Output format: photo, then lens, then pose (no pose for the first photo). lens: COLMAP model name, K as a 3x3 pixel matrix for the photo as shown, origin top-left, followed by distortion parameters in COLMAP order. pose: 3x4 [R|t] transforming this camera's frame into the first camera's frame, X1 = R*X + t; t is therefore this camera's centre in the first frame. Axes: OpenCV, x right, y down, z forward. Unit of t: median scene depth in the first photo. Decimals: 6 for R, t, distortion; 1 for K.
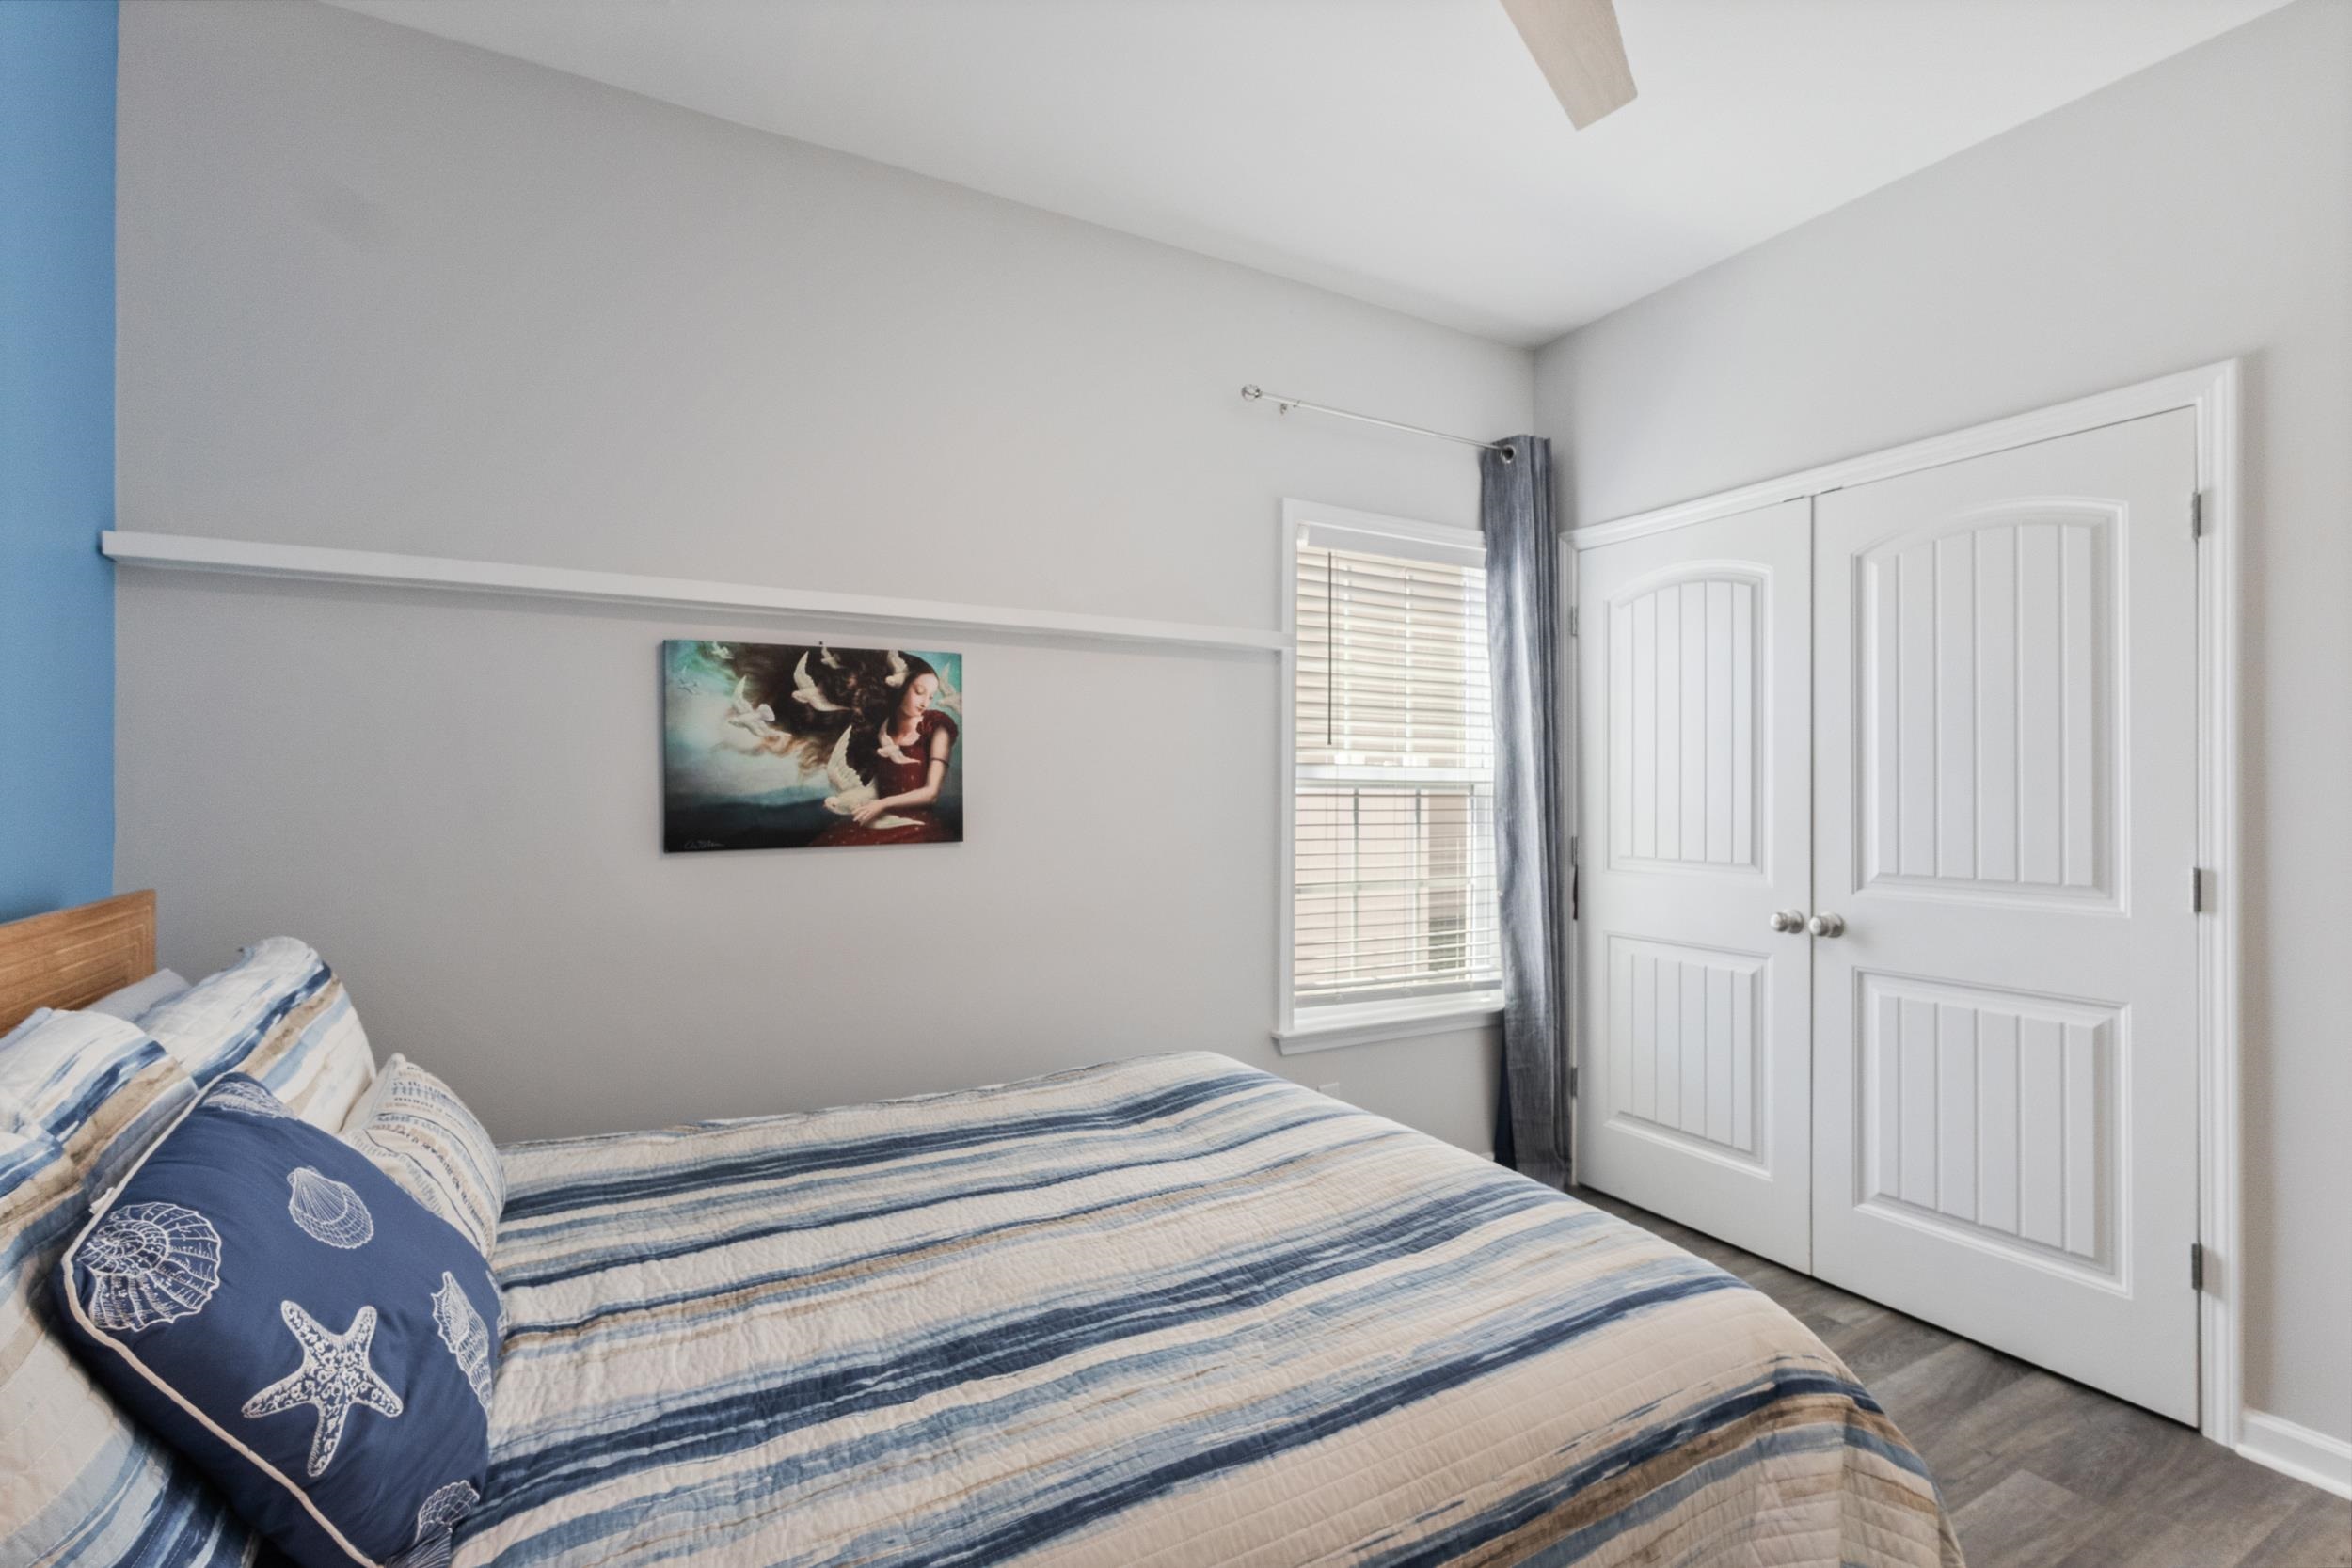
lens RADIAL K [[1088.0, 0, 1163.4], [0, 1088.0, 773.2], [0, 0, 1]] dist [0.005032, -0.000817]
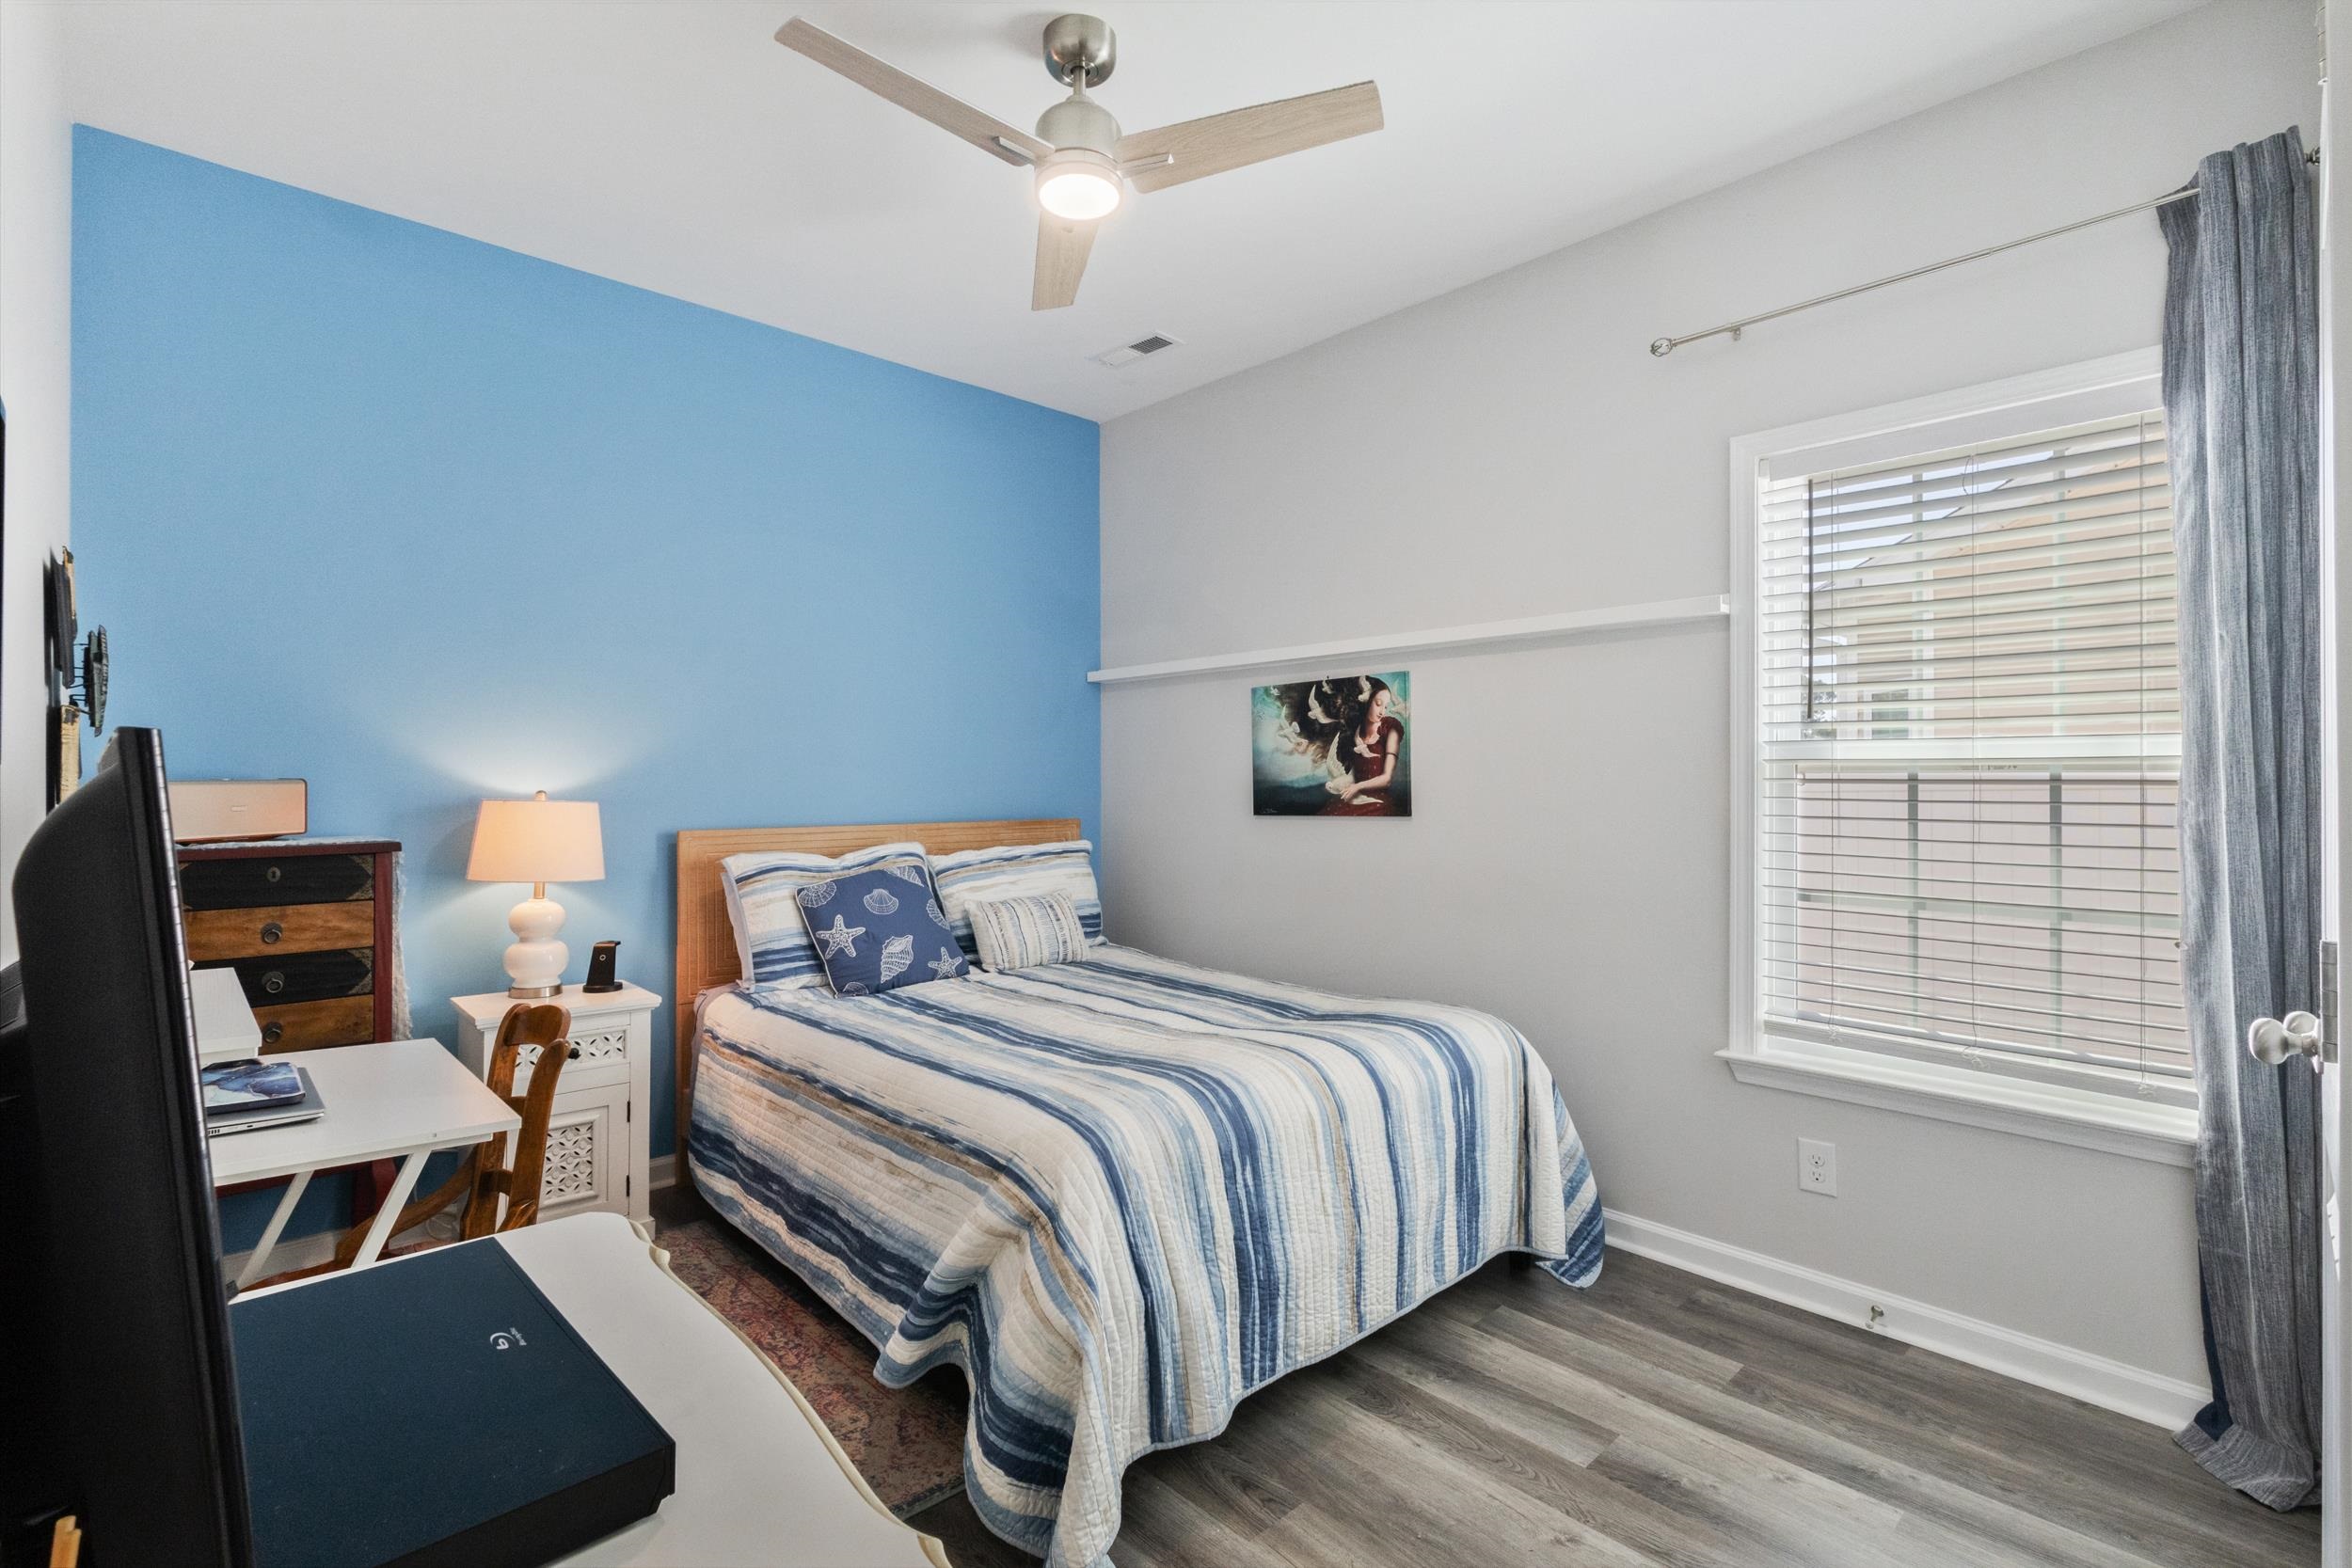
lens RADIAL K [[1088.0, 0, 1163.2], [0, 1088.0, 785.2], [0, 0, 1]] dist [0.005032, -0.000817]
pose [[0.212361, -0.001414, -0.977190, 1.066491], [0.012412, 0.999922, 0.001250, 0.021713], [0.977112, -0.012394, 0.212362, 0.464014]]
